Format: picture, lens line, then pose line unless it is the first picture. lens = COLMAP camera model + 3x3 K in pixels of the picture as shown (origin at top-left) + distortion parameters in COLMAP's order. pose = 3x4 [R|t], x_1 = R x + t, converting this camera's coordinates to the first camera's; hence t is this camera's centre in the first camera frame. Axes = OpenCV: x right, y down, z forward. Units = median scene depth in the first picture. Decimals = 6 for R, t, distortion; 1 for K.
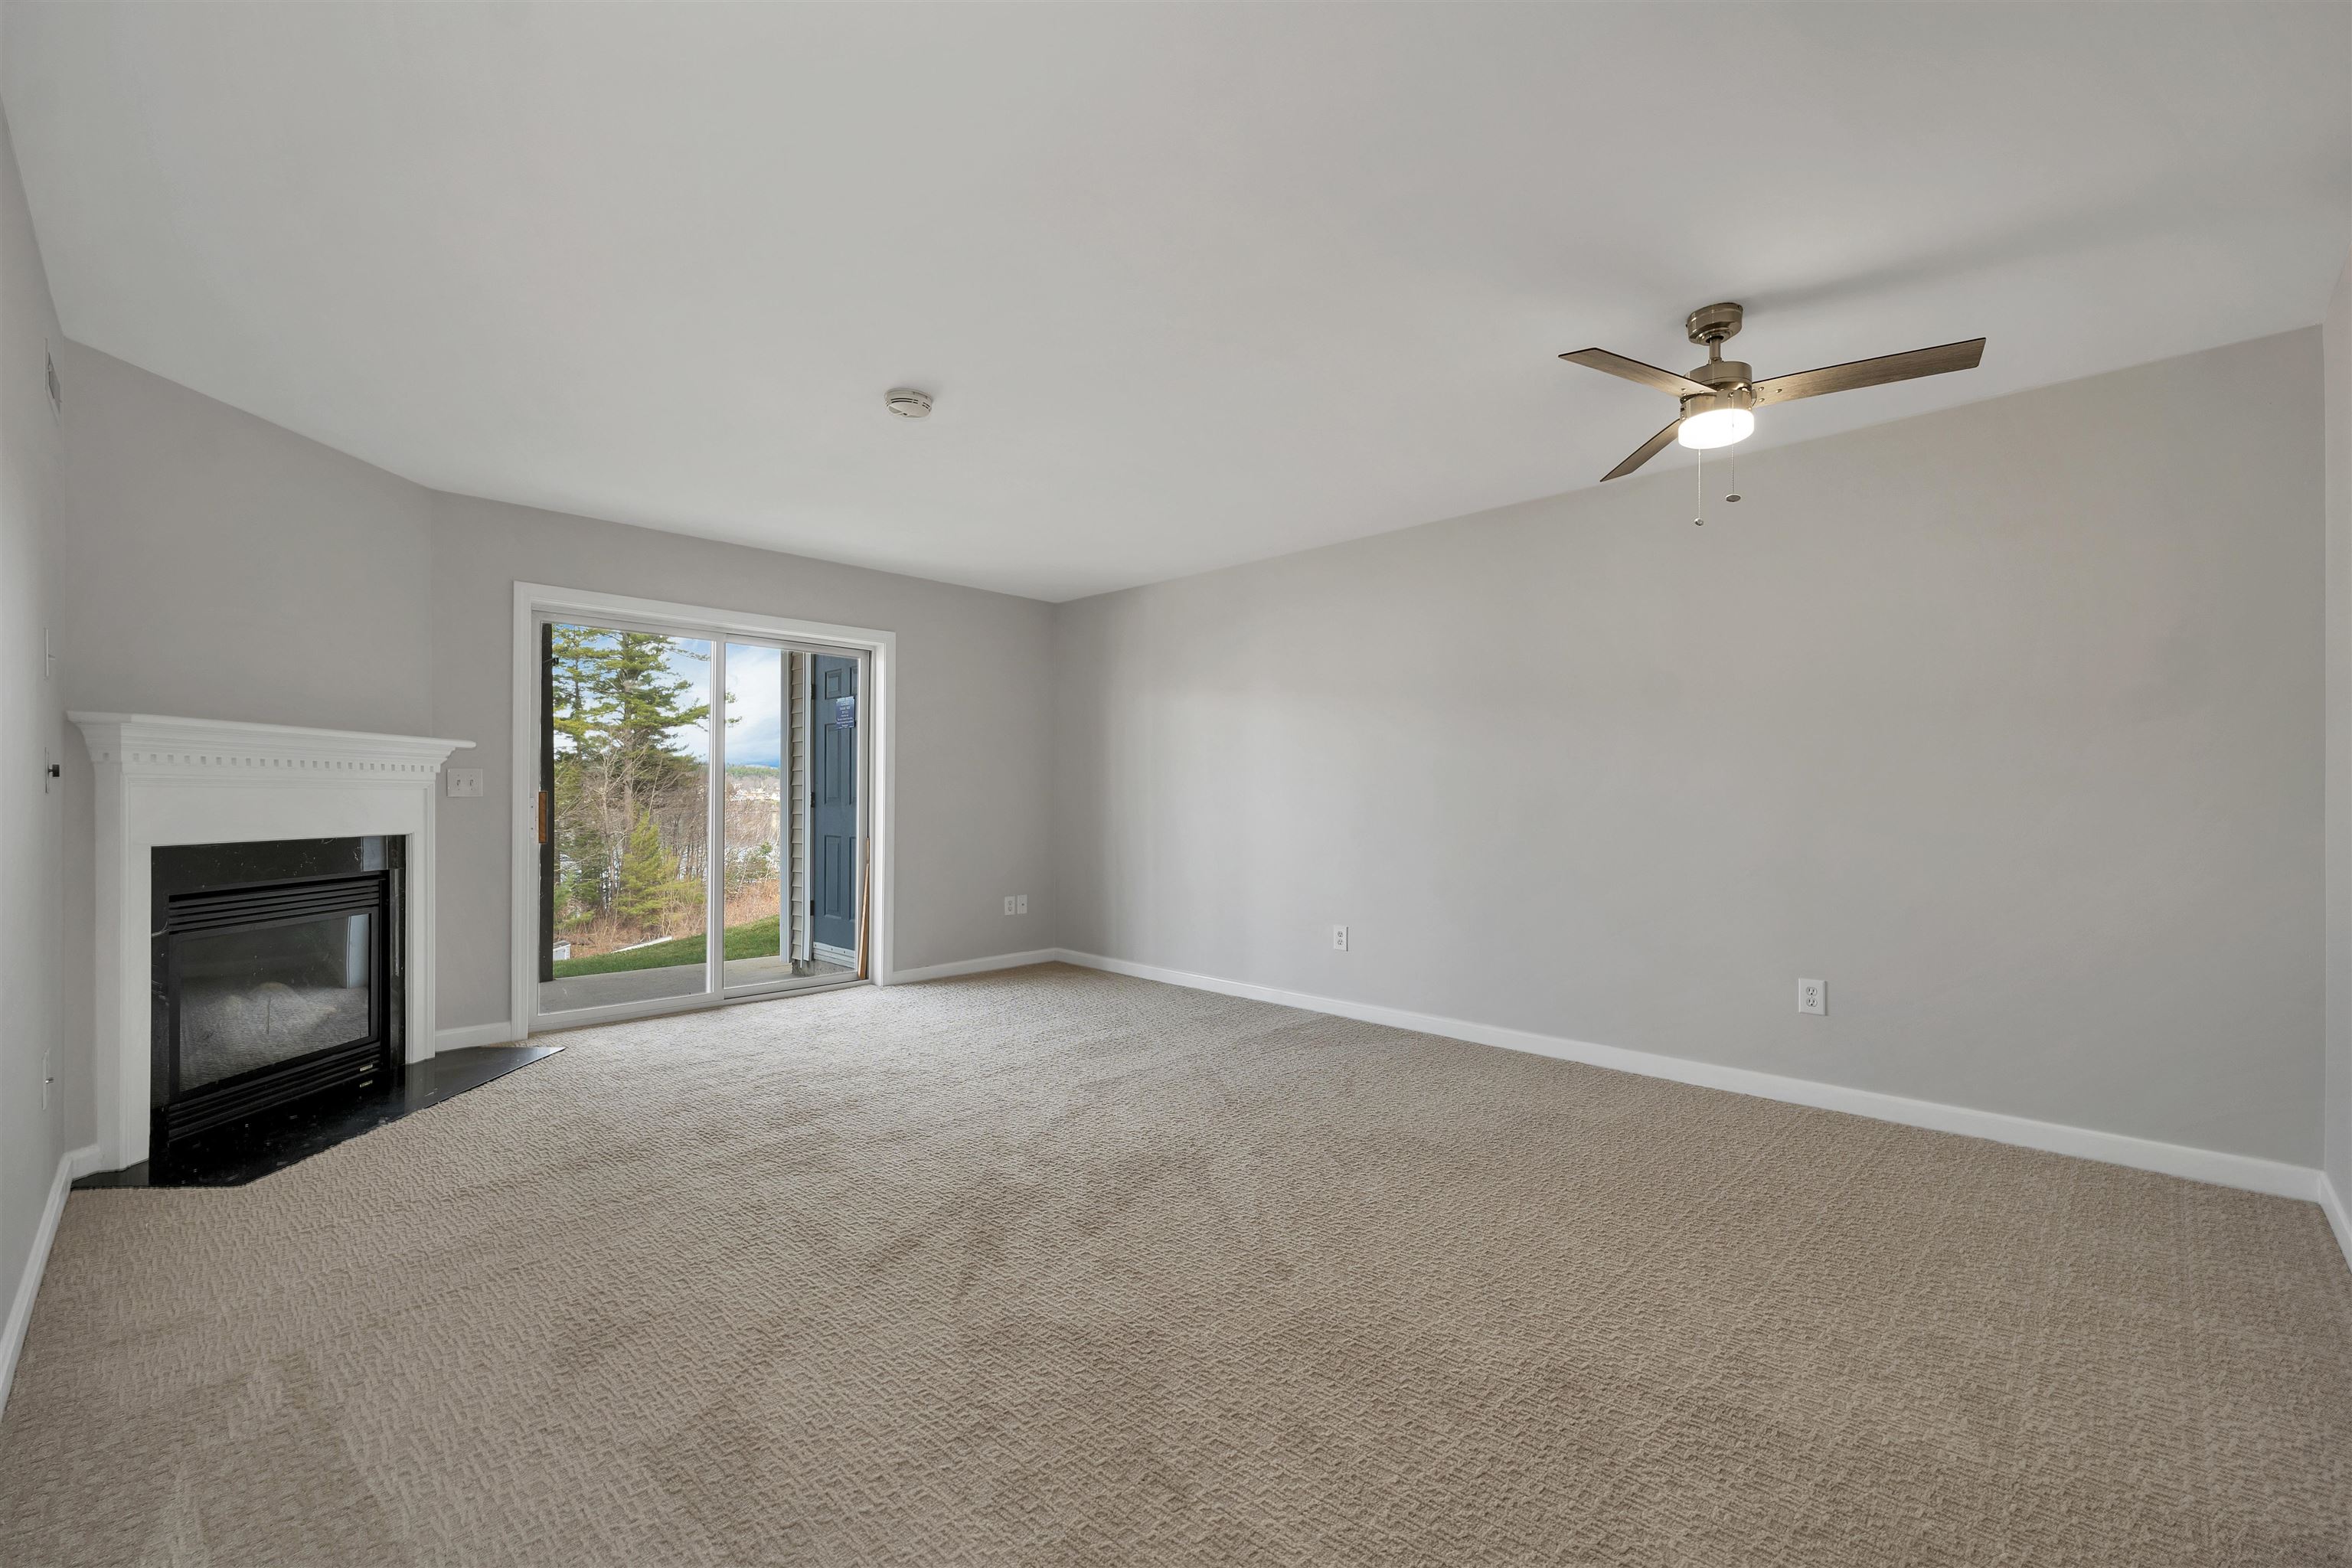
lens RADIAL K [[986.7, 0, 1164.9], [0, 986.7, 791.5], [0, 0, 1]] dist [0.010849, 0.000118]
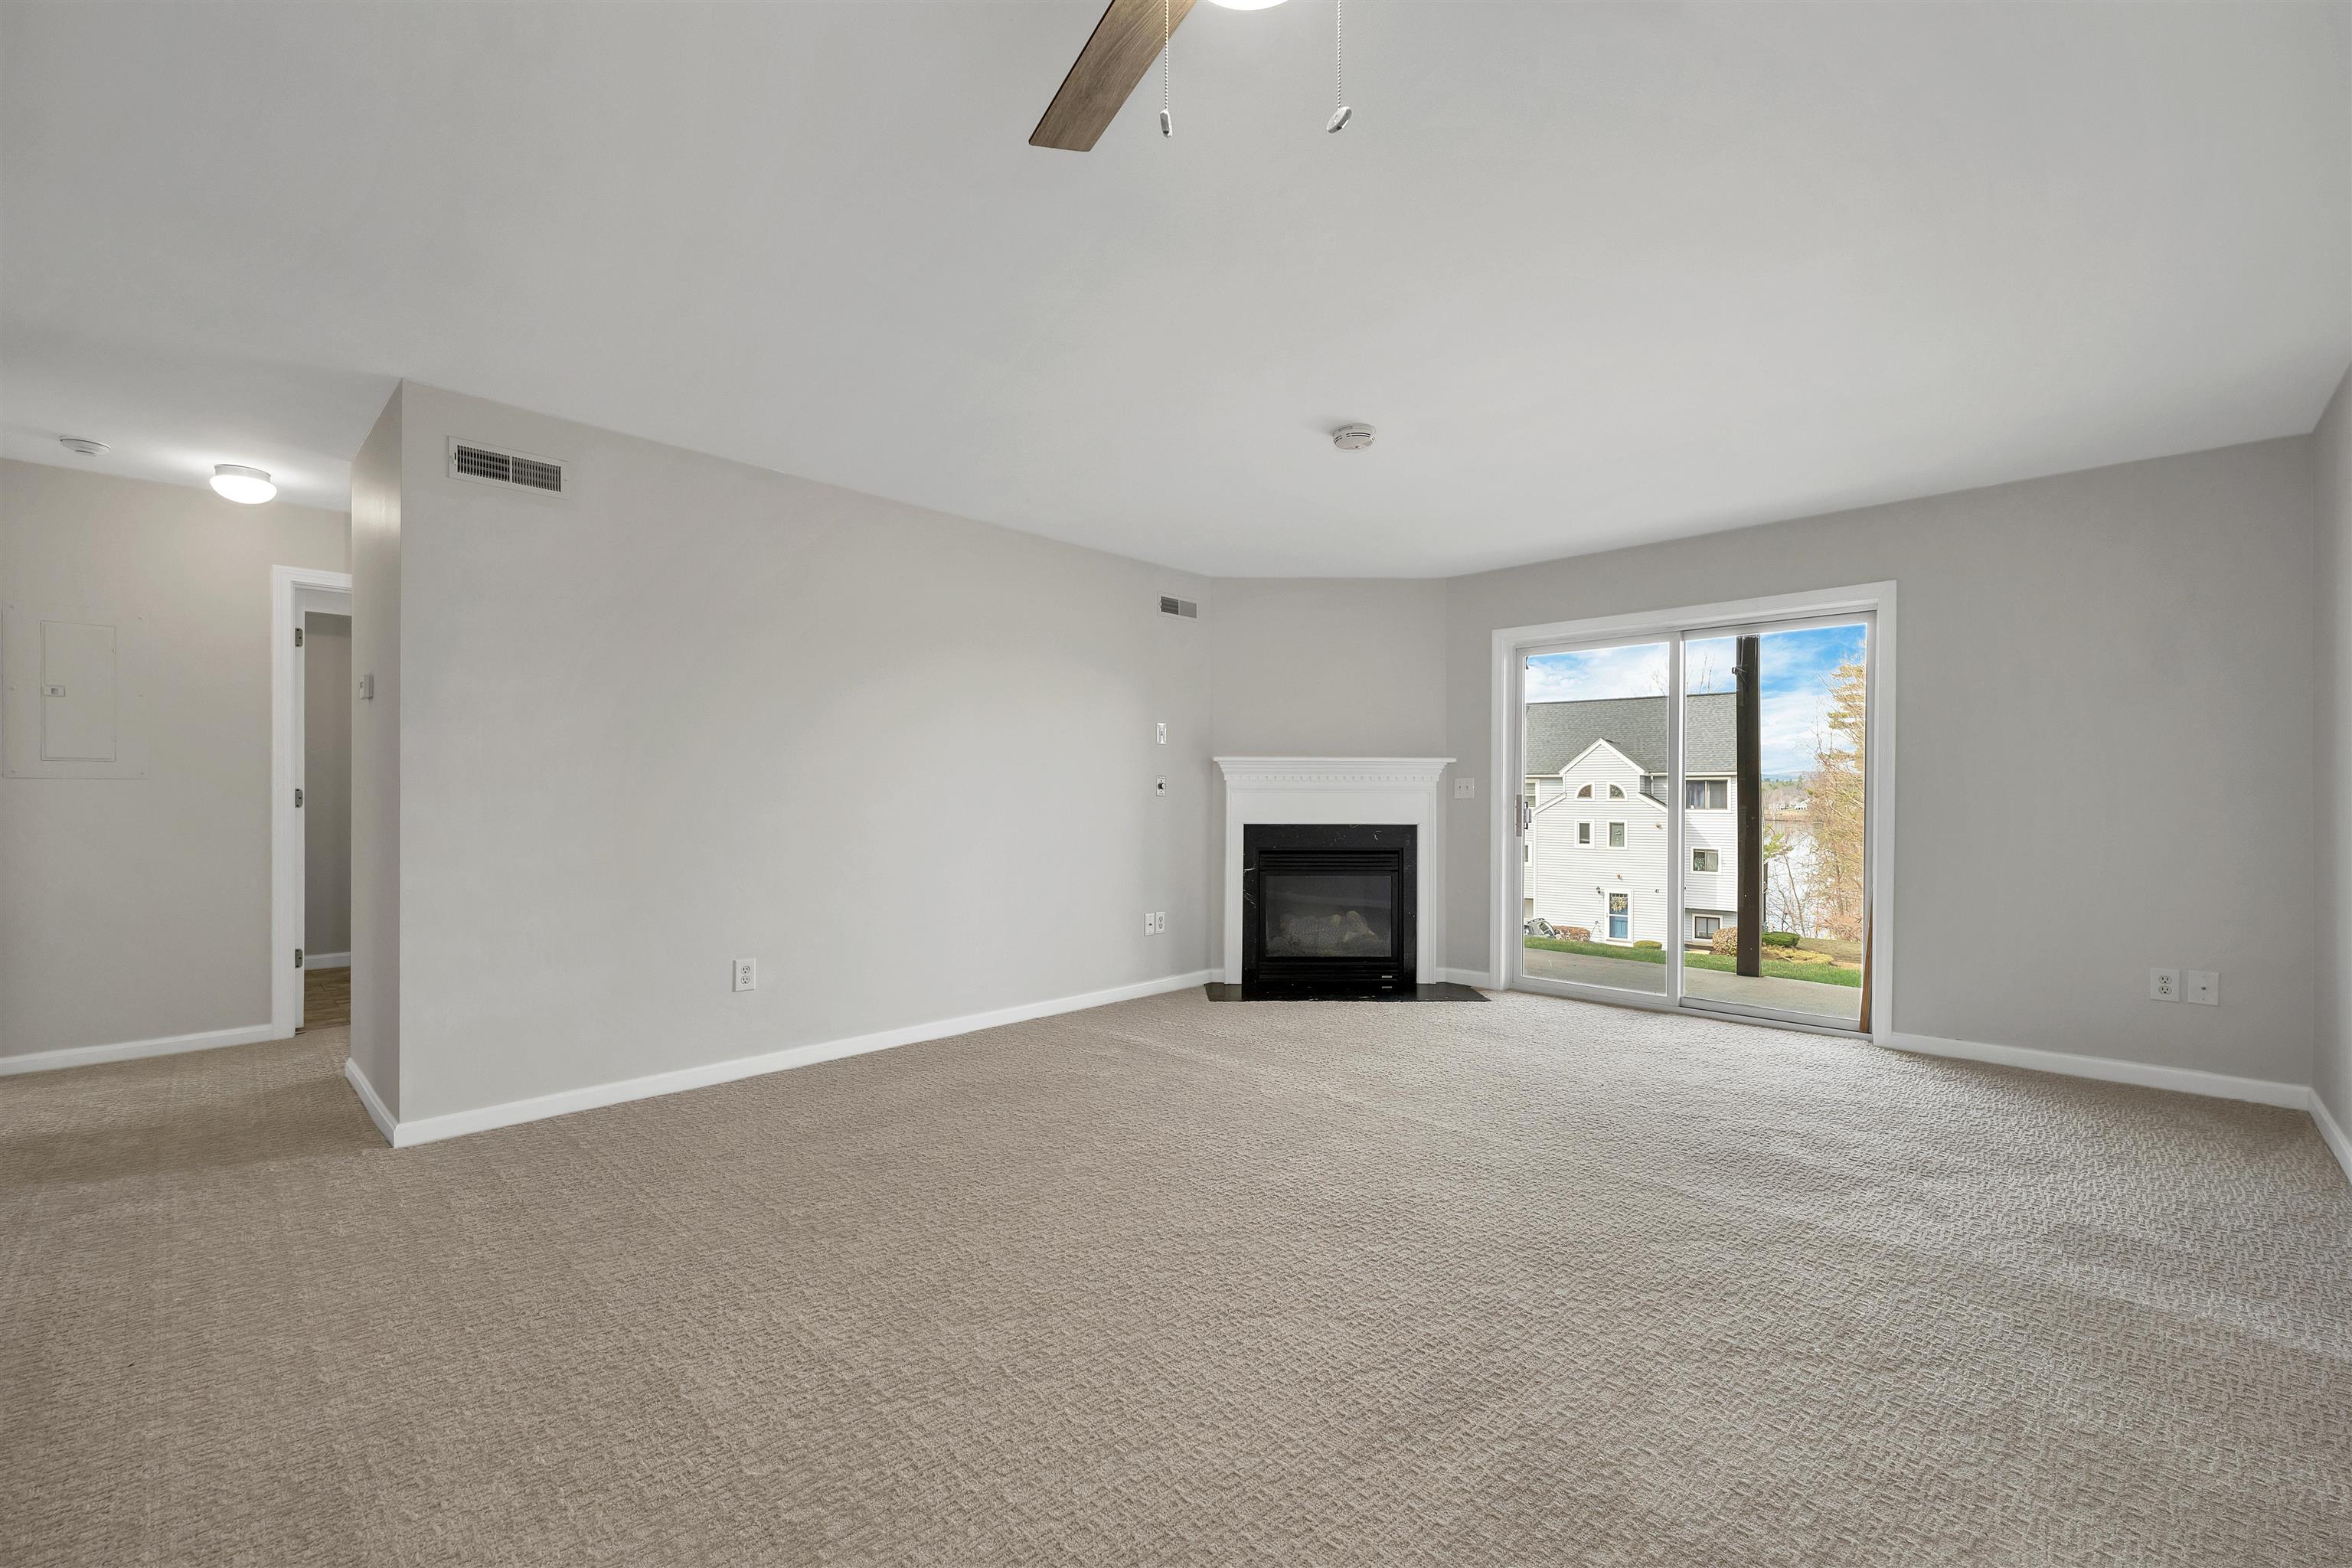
lens RADIAL K [[965.9, 0, 1178.9], [0, 965.9, 800.3], [0, 0, 1]] dist [0.000652, 0.000080]
pose [[0.016831, 0.000030, -0.999858, 0.678408], [0.002572, 0.999997, 0.000073, 0.006499], [0.999855, -0.002573, 0.016831, 0.666339]]
